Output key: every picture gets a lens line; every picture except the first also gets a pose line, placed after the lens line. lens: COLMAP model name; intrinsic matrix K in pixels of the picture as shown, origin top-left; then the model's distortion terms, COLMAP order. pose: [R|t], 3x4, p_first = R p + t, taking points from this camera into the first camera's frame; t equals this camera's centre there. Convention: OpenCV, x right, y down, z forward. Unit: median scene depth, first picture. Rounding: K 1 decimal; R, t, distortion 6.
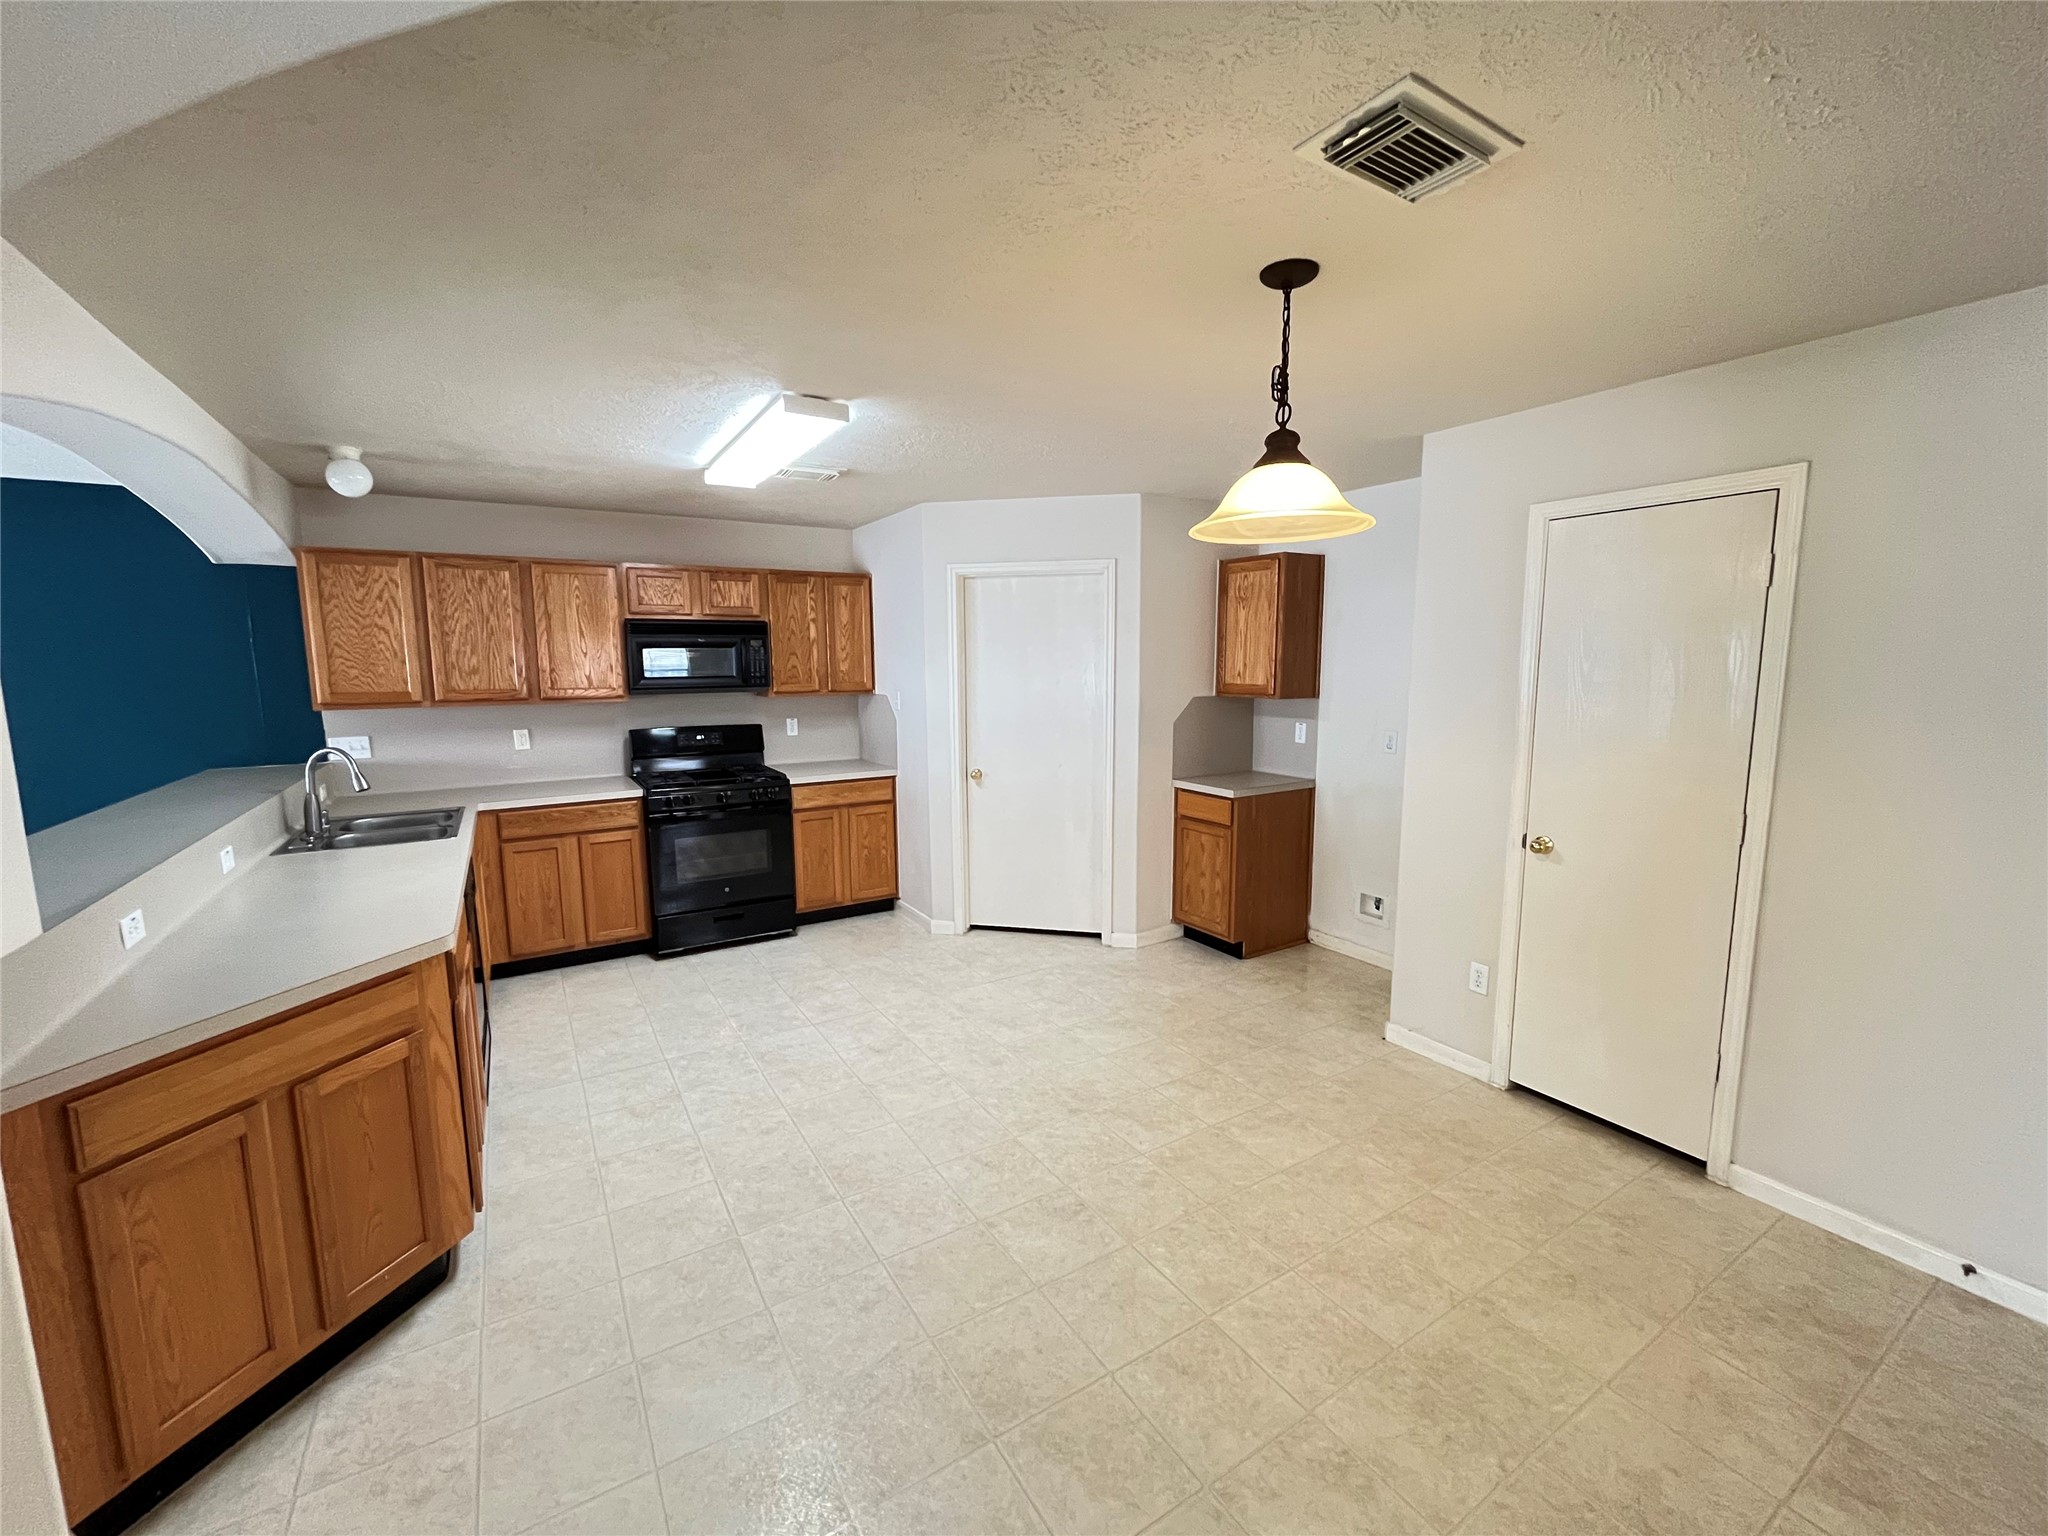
lens RADIAL K [[831.0, 0, 1019.1], [0, 831.0, 768.3], [0, 0, 1]] dist [-0.003639, -0.000396]
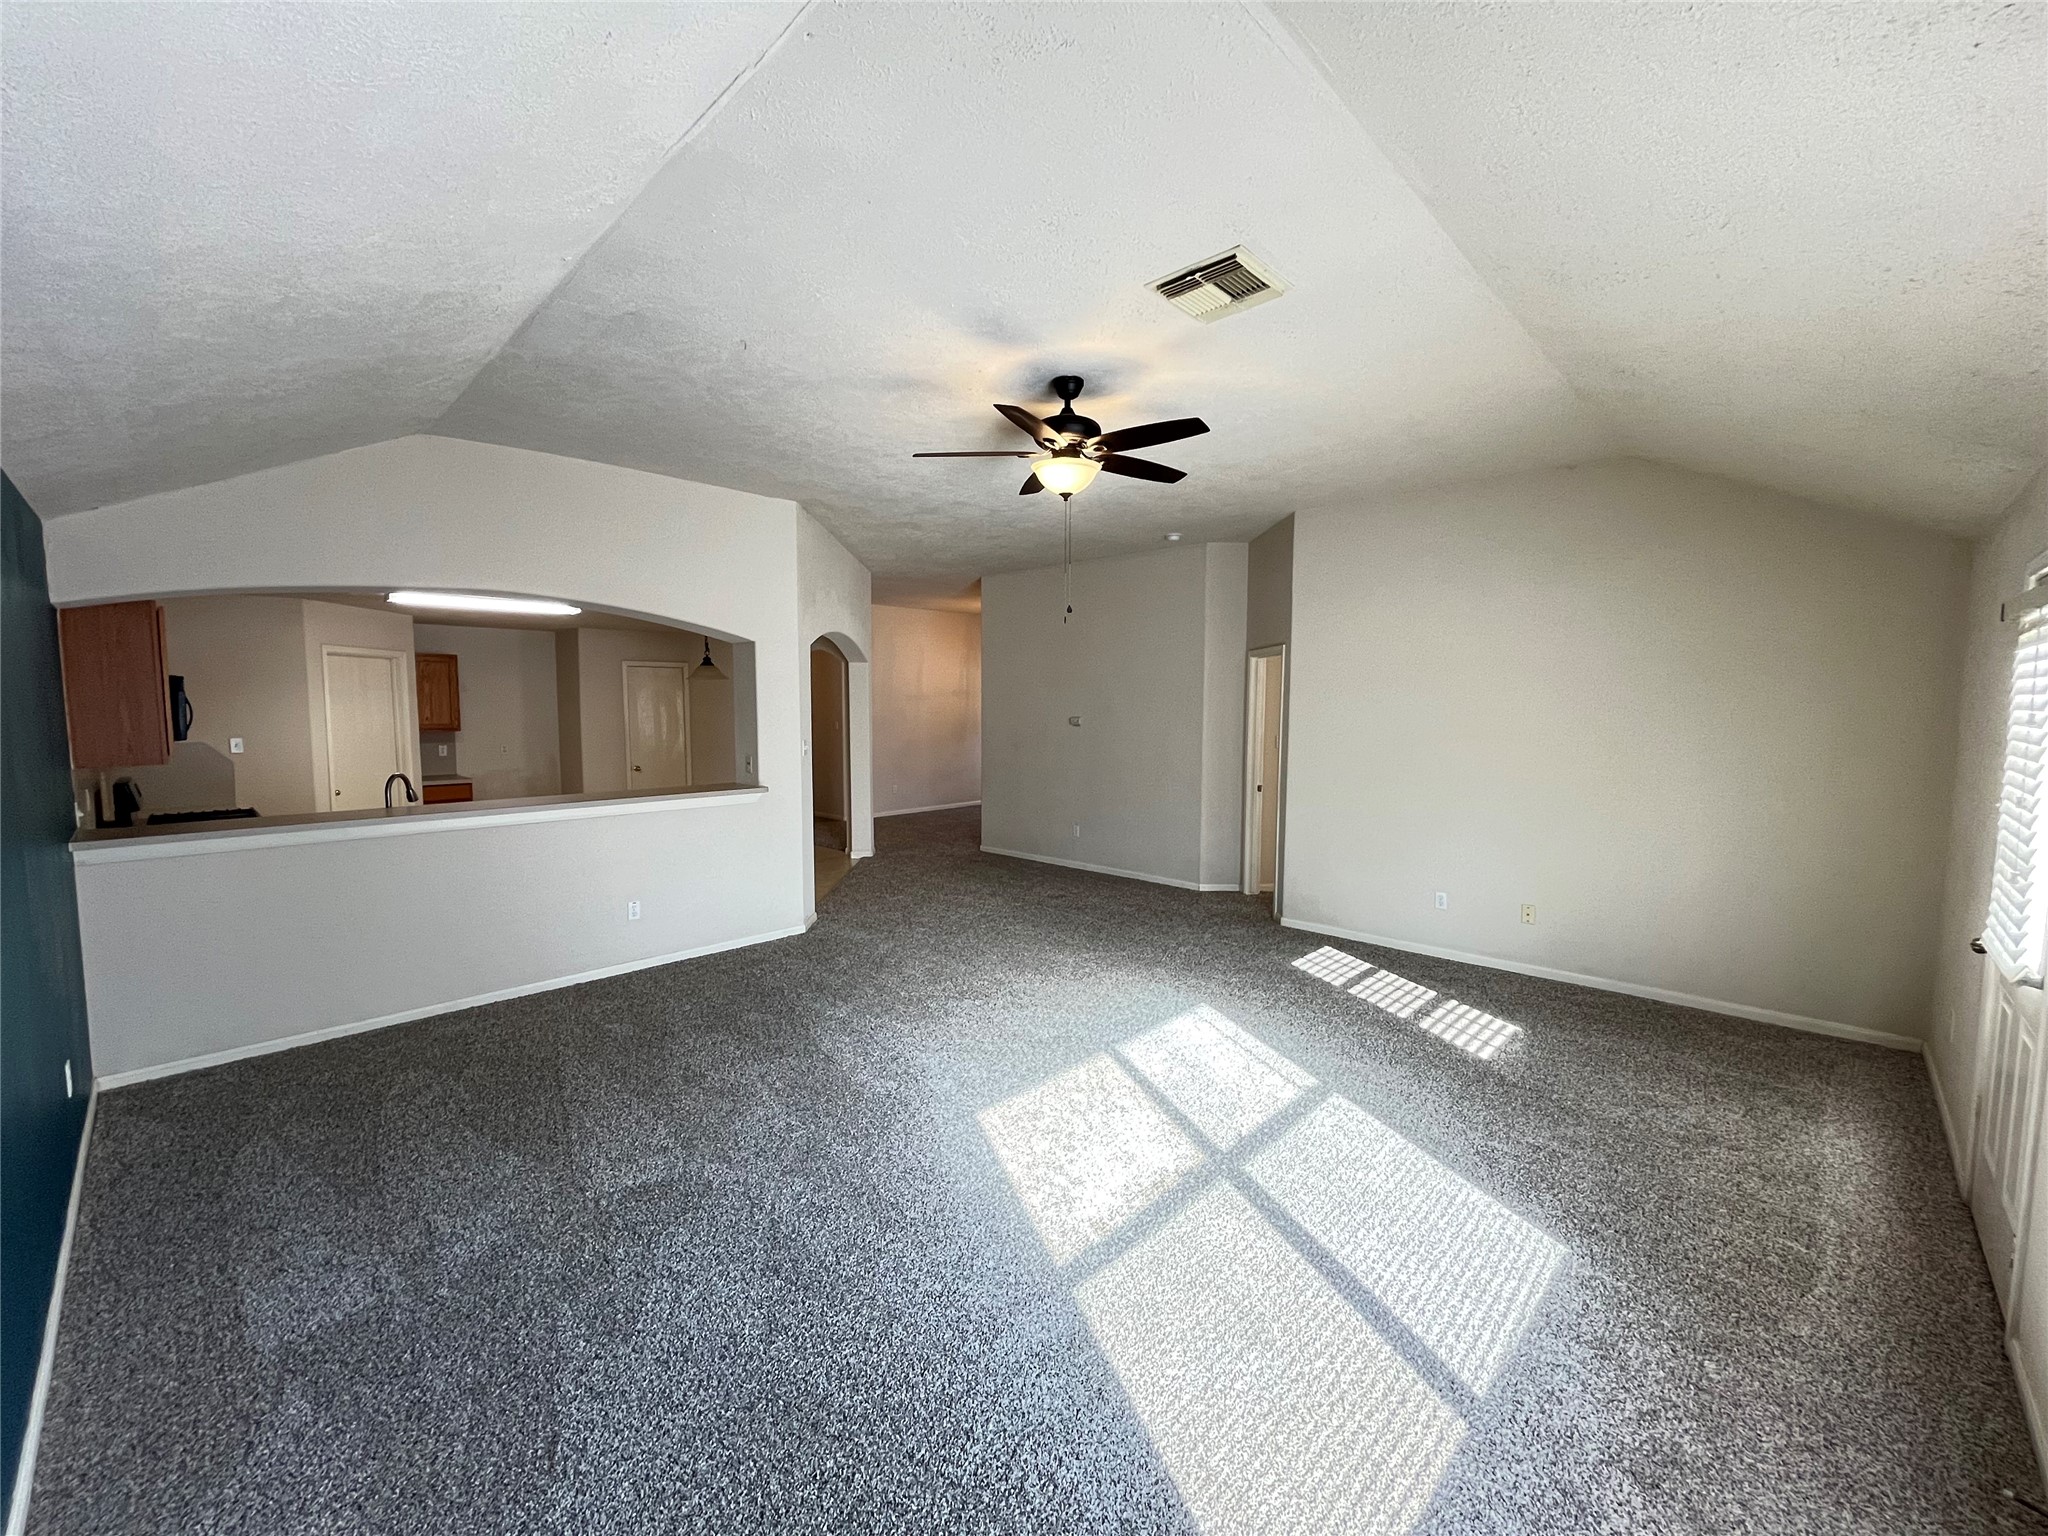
lens RADIAL K [[831.0, 0, 1022.4], [0, 831.0, 767.5], [0, 0, 1]] dist [-0.003639, -0.000396]
pose [[-0.253369, -0.067719, 0.964996, -1.786486], [0.130493, 0.986037, 0.103457, -0.029852], [-0.958528, 0.152138, -0.240995, 0.234567]]
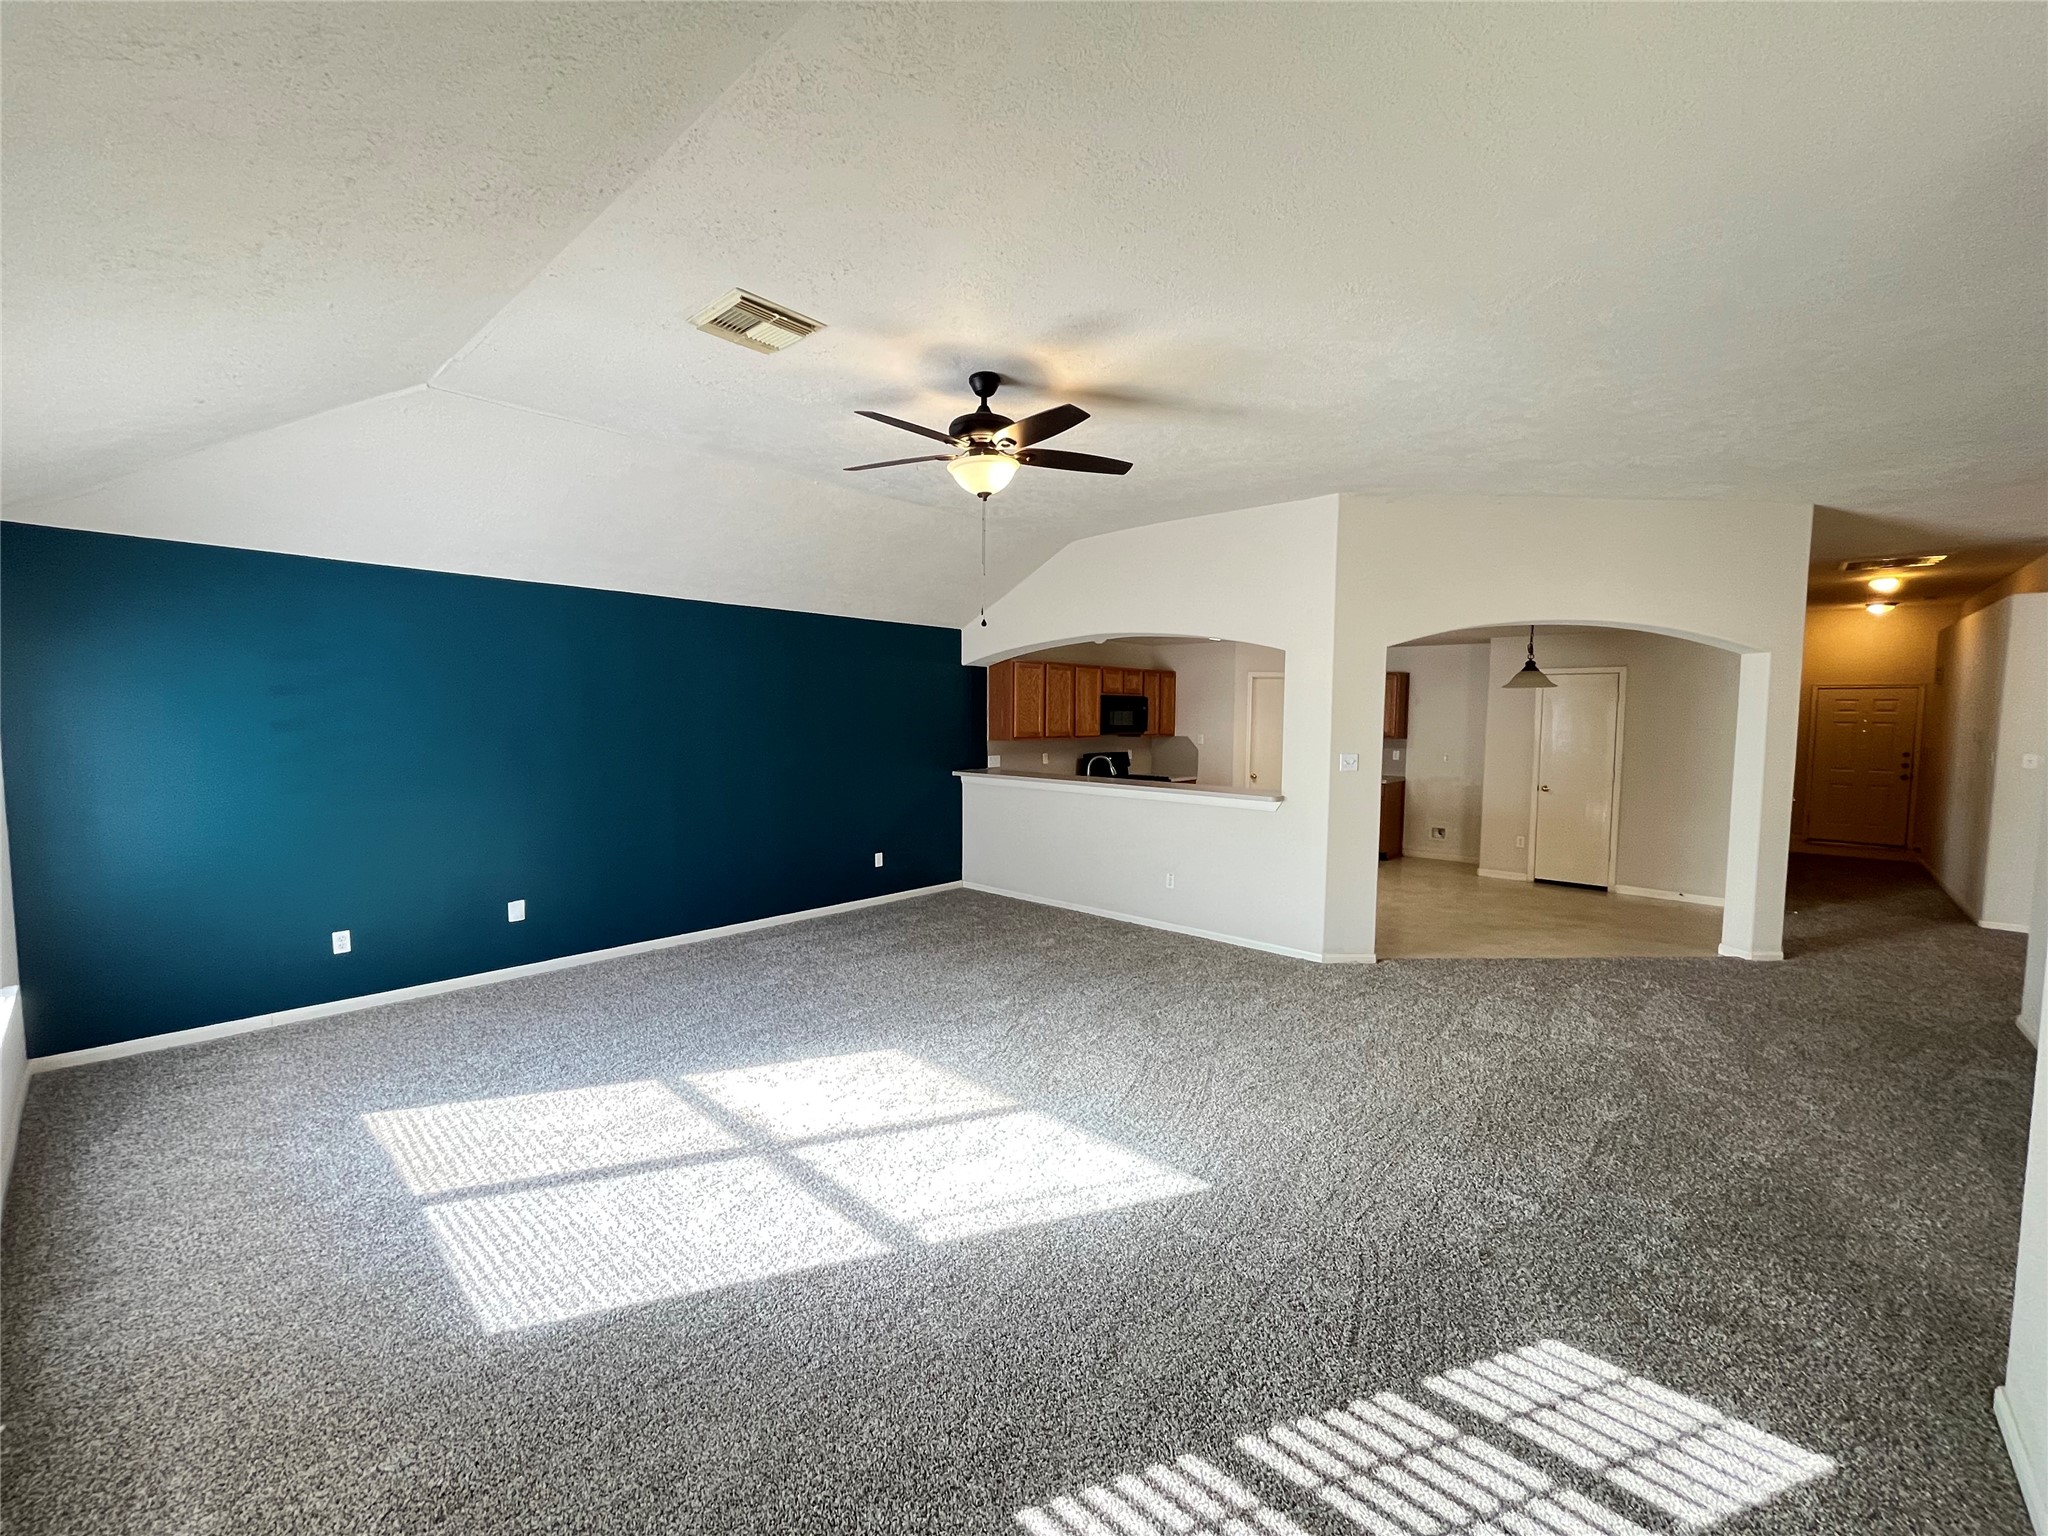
lens RADIAL K [[831.0, 0, 1024.9], [0, 831.0, 771.3], [0, 0, 1]] dist [-0.003639, -0.000396]
pose [[0.958041, -0.004792, 0.286593, -1.203799], [0.022240, 0.998089, -0.057654, 0.101579], [-0.285769, 0.061609, 0.956316, -0.767358]]
